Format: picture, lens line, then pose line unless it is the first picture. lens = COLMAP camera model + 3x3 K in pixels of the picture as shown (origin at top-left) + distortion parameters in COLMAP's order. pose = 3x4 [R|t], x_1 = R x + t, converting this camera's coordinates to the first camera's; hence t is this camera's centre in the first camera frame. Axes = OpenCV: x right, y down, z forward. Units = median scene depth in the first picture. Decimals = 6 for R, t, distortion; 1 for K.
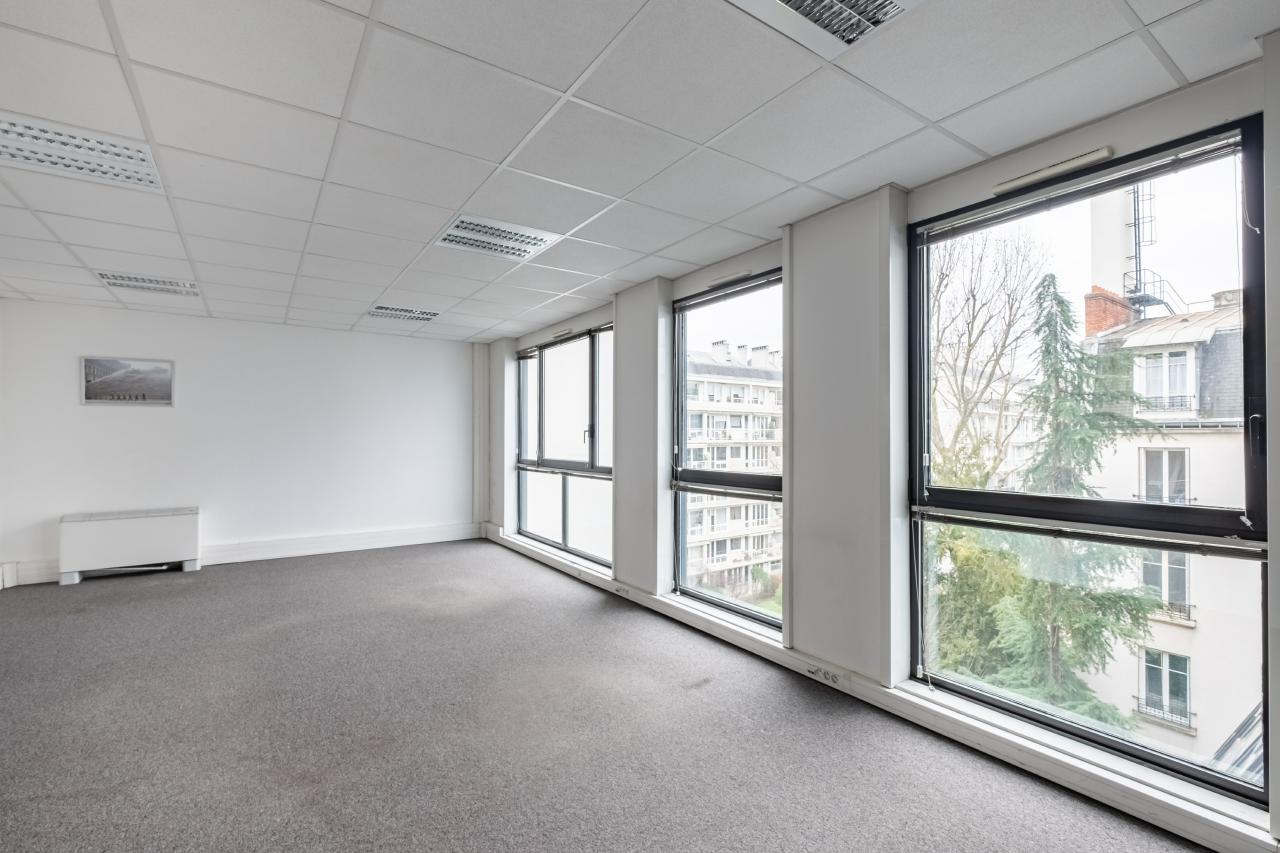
lens RADIAL K [[569.8, 0, 649.1], [0, 569.8, 429.3], [0, 0, 1]] dist [0.002576, -0.000994]
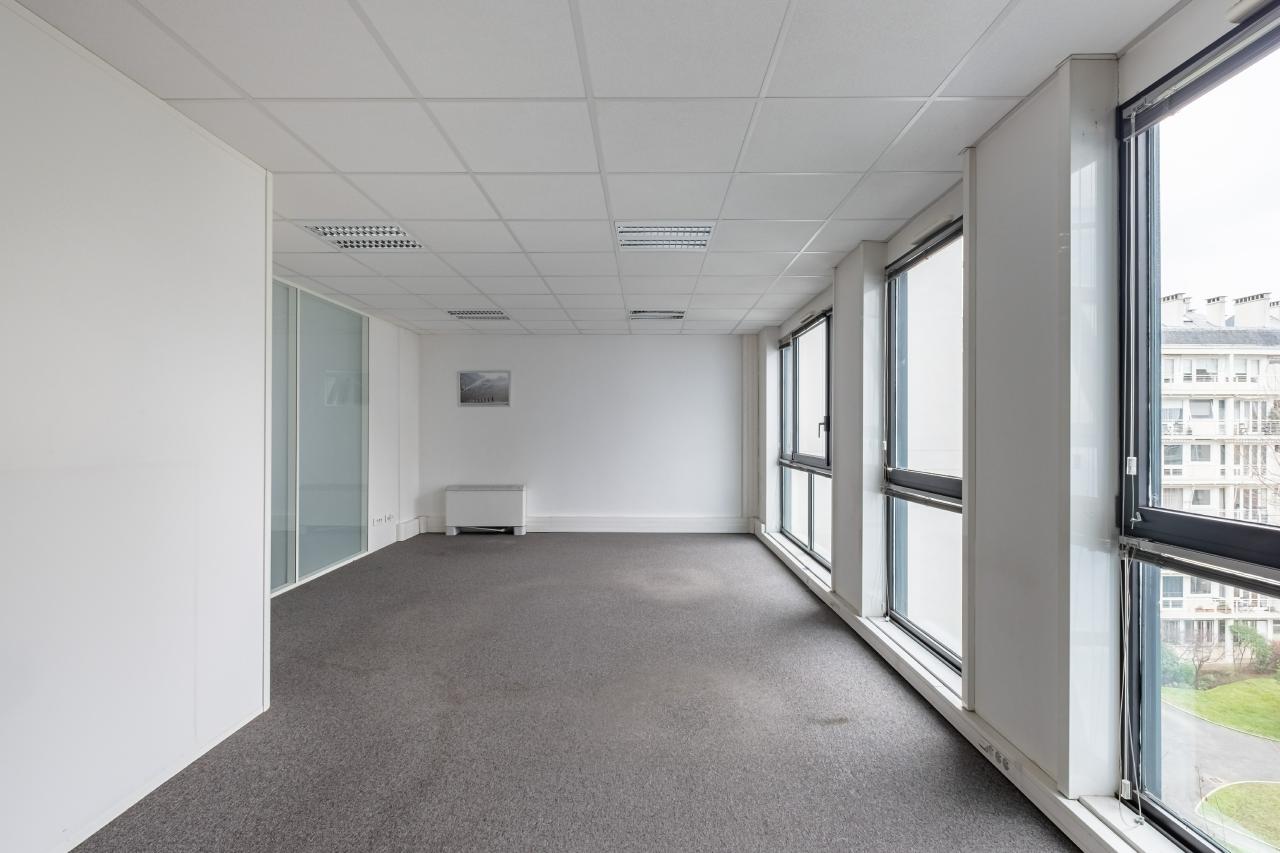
lens RADIAL K [[606.0, 0, 640.0], [0, 606.0, 426.5], [0, 0, 1]] dist [0.002046, -0.000788]
pose [[0.817259, -0.002230, -0.576266, 0.197344], [0.006228, 0.999968, 0.004963, 0.000827], [0.576236, -0.007645, 0.817247, 0.052982]]
